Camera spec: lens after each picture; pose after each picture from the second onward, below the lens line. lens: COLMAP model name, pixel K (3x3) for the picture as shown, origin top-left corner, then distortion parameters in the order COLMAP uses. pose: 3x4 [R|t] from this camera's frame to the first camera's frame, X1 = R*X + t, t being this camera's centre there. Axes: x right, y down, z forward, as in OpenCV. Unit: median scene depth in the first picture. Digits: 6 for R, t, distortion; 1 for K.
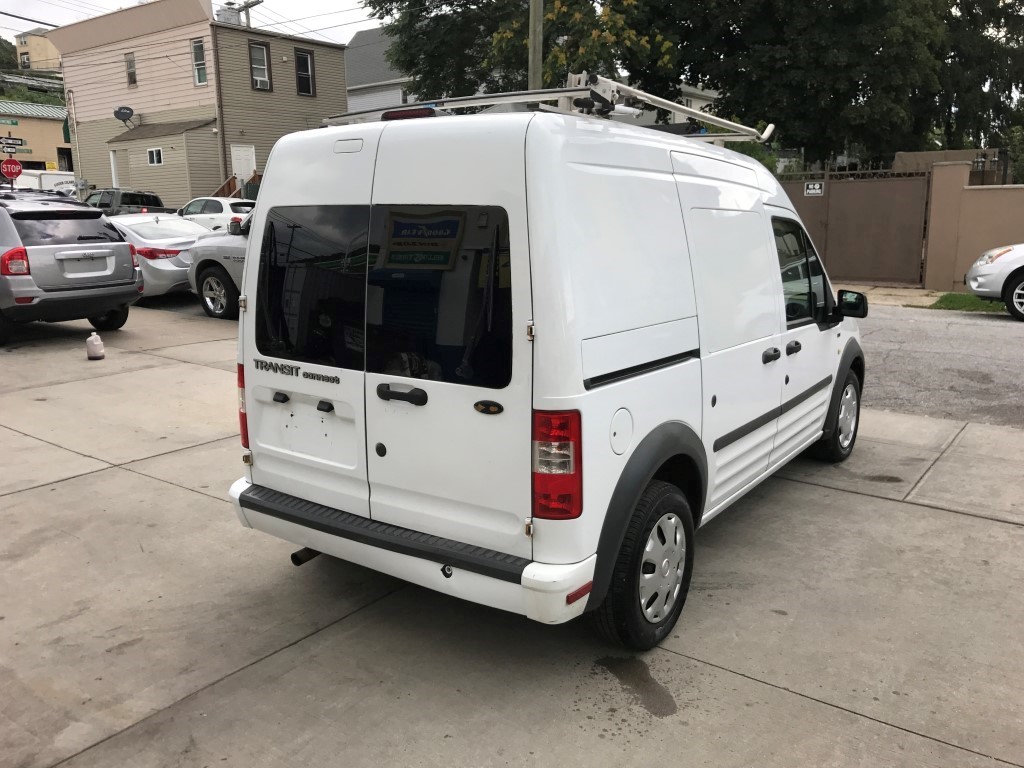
lens RADIAL K [[840.9, 0, 489.3], [0, 840.9, 381.8], [0, 0, 1]] dist [0.005928, 0.009724]
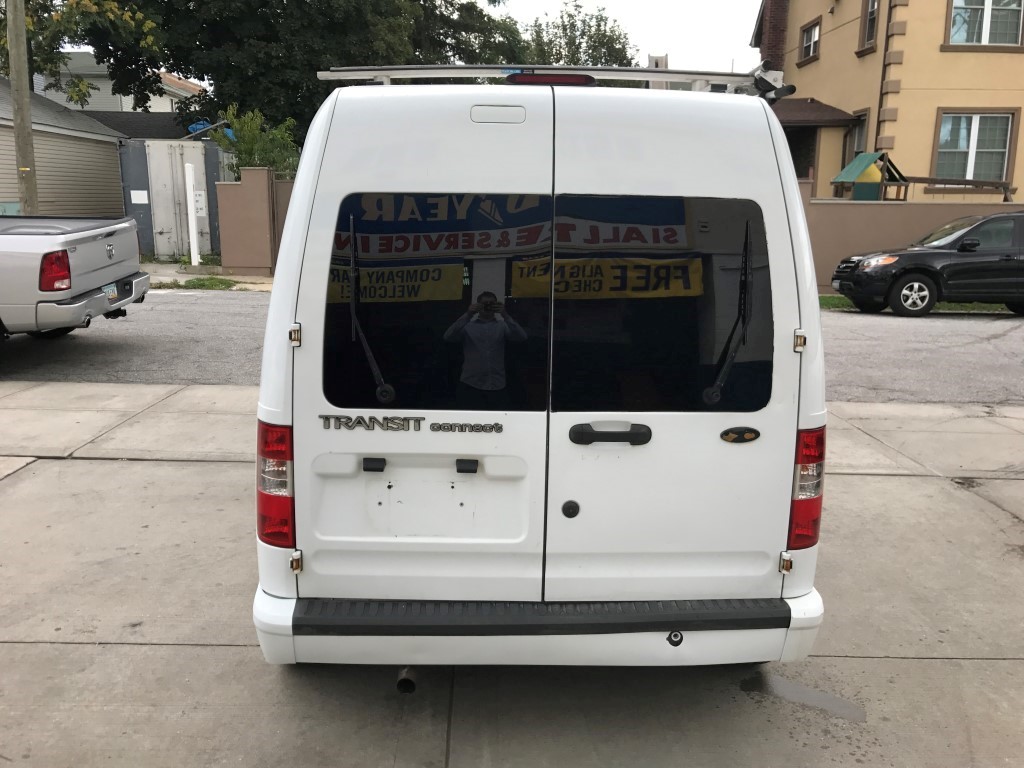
lens RADIAL K [[840.9, 0, 489.3], [0, 840.9, 381.8], [0, 0, 1]] dist [0.005928, 0.009724]
pose [[0.794922, -0.101967, 0.598081, -0.557128], [0.100409, 0.994292, 0.036062, -0.062331], [-0.598345, 0.031387, 0.800624, 0.366638]]
